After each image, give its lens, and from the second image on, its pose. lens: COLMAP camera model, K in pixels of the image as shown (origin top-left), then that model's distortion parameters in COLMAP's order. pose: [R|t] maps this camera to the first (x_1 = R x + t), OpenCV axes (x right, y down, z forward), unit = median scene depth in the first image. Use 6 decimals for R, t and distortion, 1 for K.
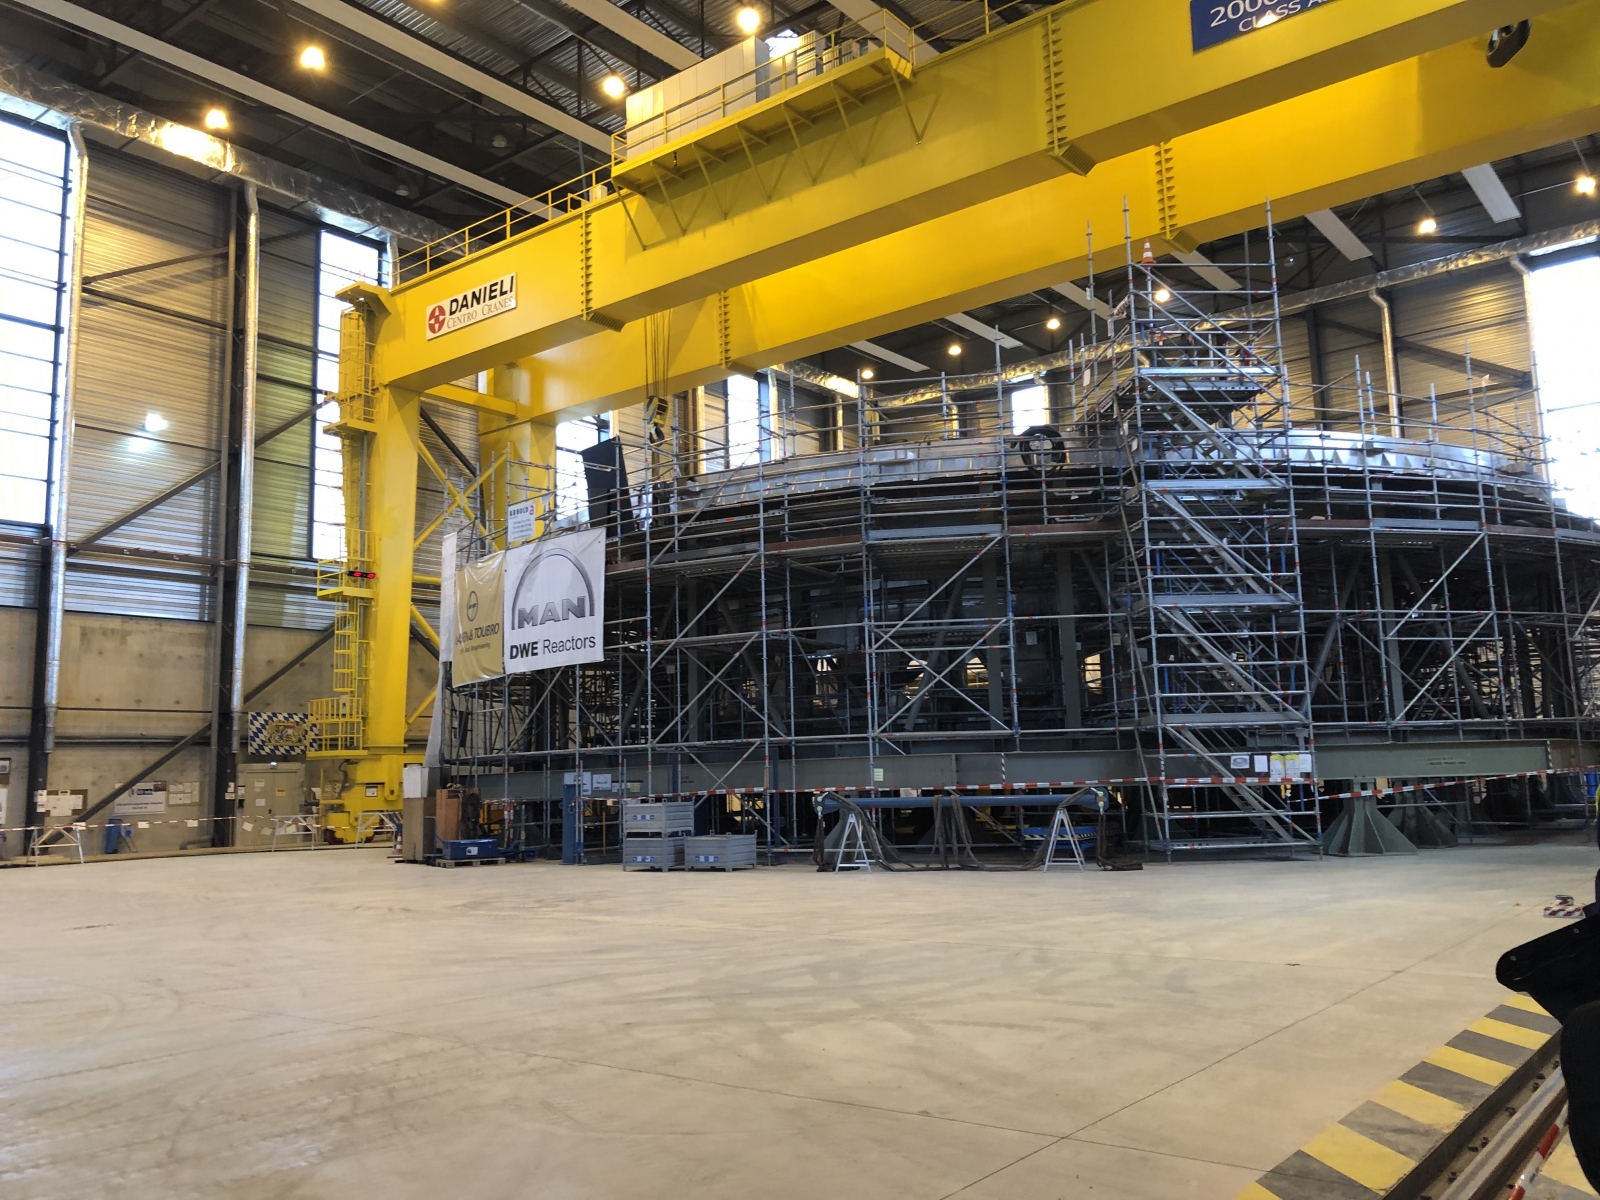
lens RADIAL K [[1294.3, 0, 812.2], [0, 1294.3, 596.1], [0, 0, 1]] dist [0.037551, -0.031497]
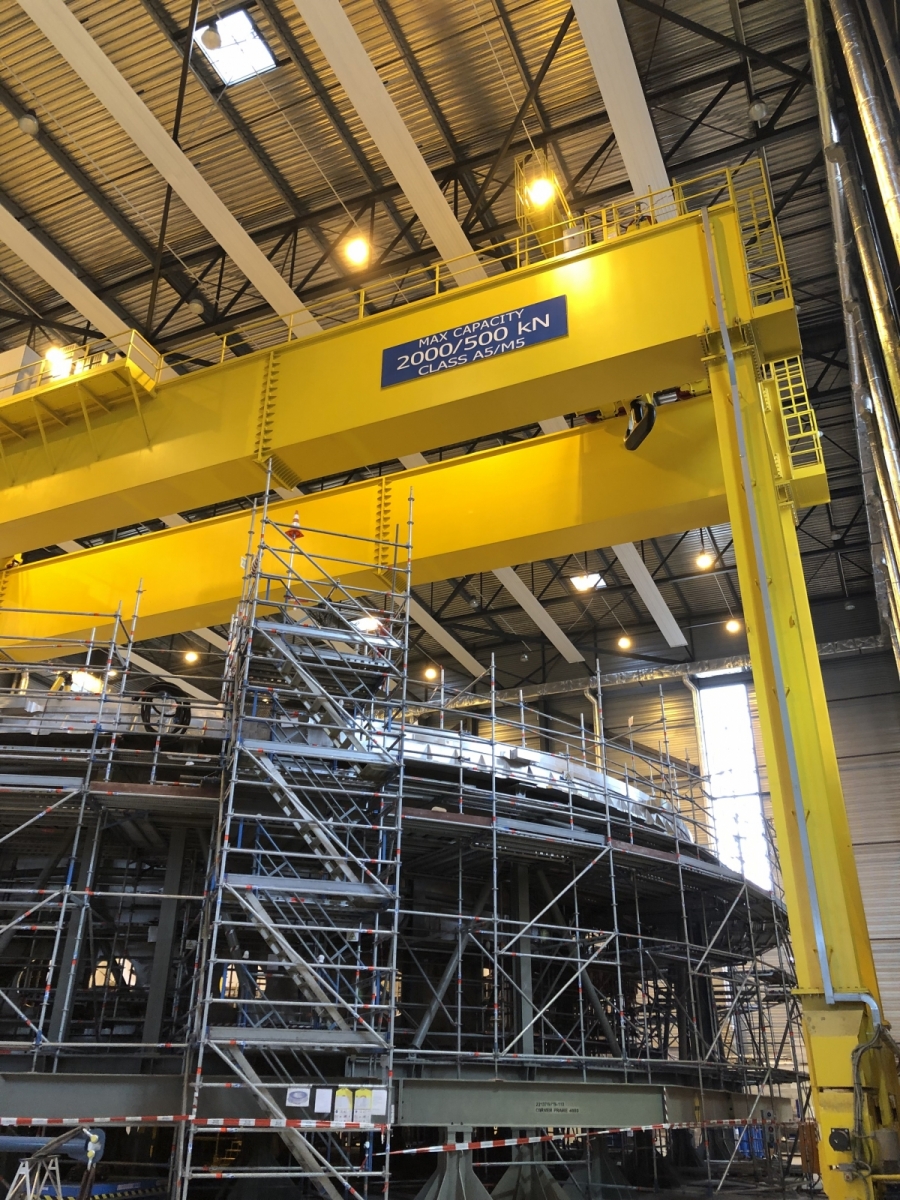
lens RADIAL K [[970.8, 0, 447.2], [0, 970.8, 601.1], [0, 0, 1]] dist [0.037551, -0.031497]
pose [[0.969349, 0.147372, 0.196581, 0.235754], [-0.074518, 0.938789, -0.336336, 0.034335], [-0.234114, 0.311378, 0.920996, 0.308489]]
